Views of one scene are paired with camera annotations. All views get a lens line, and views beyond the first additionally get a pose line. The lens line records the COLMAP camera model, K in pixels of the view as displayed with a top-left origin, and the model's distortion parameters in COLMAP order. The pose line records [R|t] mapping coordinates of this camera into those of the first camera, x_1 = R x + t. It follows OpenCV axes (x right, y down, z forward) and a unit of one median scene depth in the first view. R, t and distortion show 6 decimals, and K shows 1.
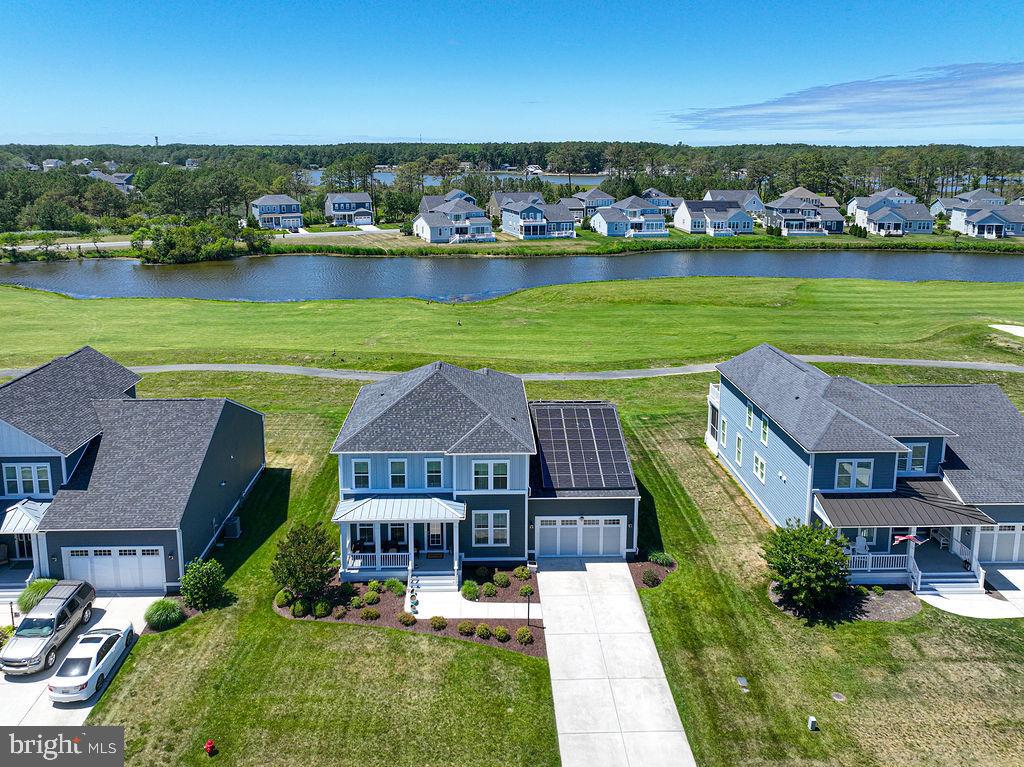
lens RADIAL K [[755.7, 0, 495.2], [0, 755.7, 278.6], [0, 0, 1]] dist [0.003822, 0.003681]
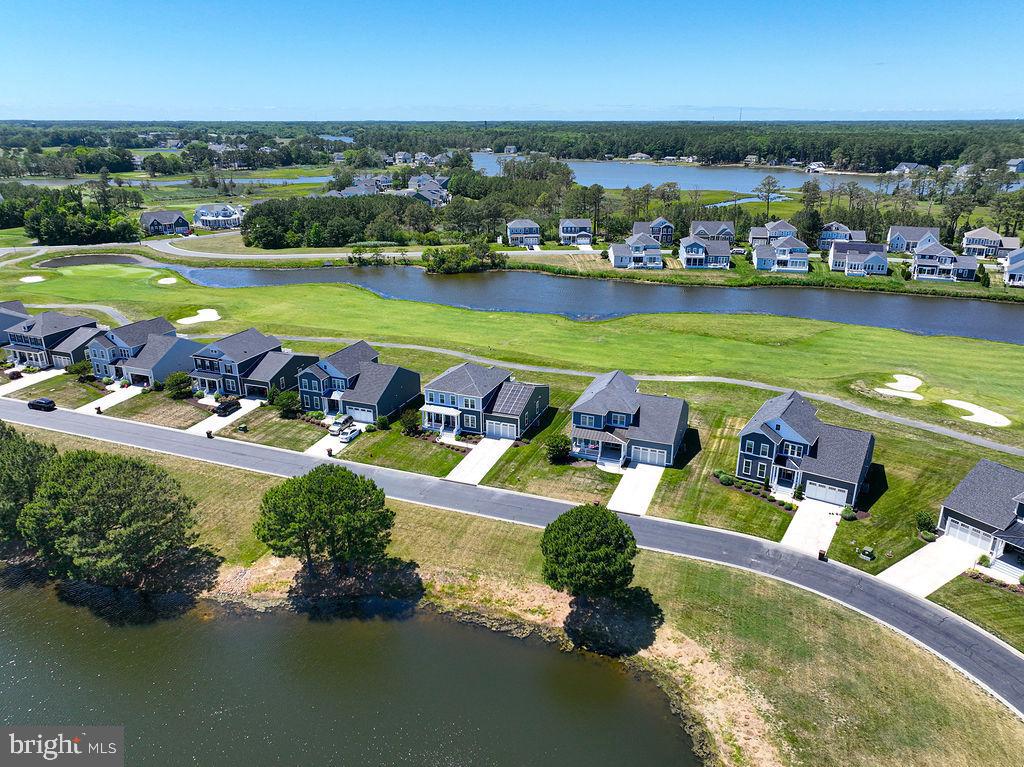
lens RADIAL K [[725.1, 0, 513.4], [0, 725.1, 386.3], [0, 0, 1]] dist [0.005135, 0.008054]
pose [[0.924636, 0.129921, -0.358007, 1.116793], [-0.062842, 0.979177, 0.193039, -0.351078], [0.375632, -0.155993, 0.913546, -1.463137]]
